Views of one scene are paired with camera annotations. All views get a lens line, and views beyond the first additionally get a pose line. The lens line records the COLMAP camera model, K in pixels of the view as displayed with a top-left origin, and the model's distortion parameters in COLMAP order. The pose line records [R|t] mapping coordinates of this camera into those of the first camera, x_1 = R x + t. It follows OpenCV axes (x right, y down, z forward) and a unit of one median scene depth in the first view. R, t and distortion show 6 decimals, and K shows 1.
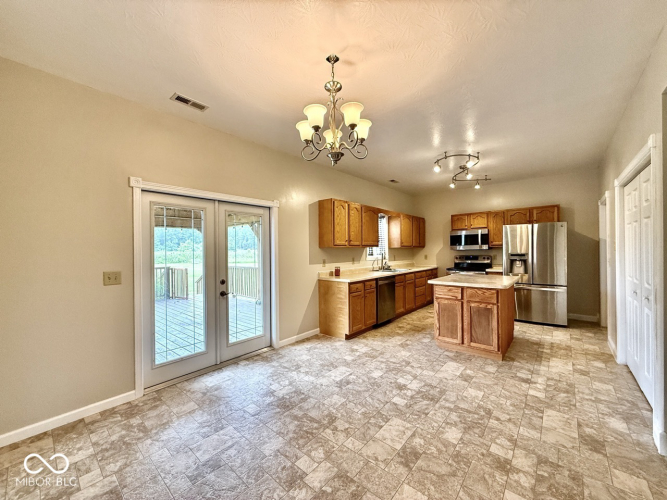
lens RADIAL K [[267.4, 0, 333.5], [0, 267.4, 250.0], [0, 0, 1]] dist [0.001027, 0.000201]
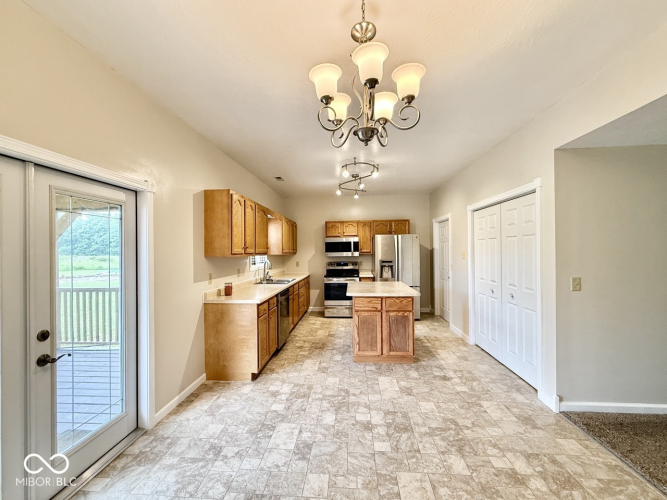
lens RADIAL K [[279.0, 0, 333.5], [0, 279.0, 250.0], [0, 0, 1]] dist [0.000569, 0.000108]
pose [[0.802238, 0.006276, 0.596971, -0.261202], [-0.000344, 0.999949, -0.010050, -0.024510], [-0.597004, 0.007857, 0.802200, 0.256276]]
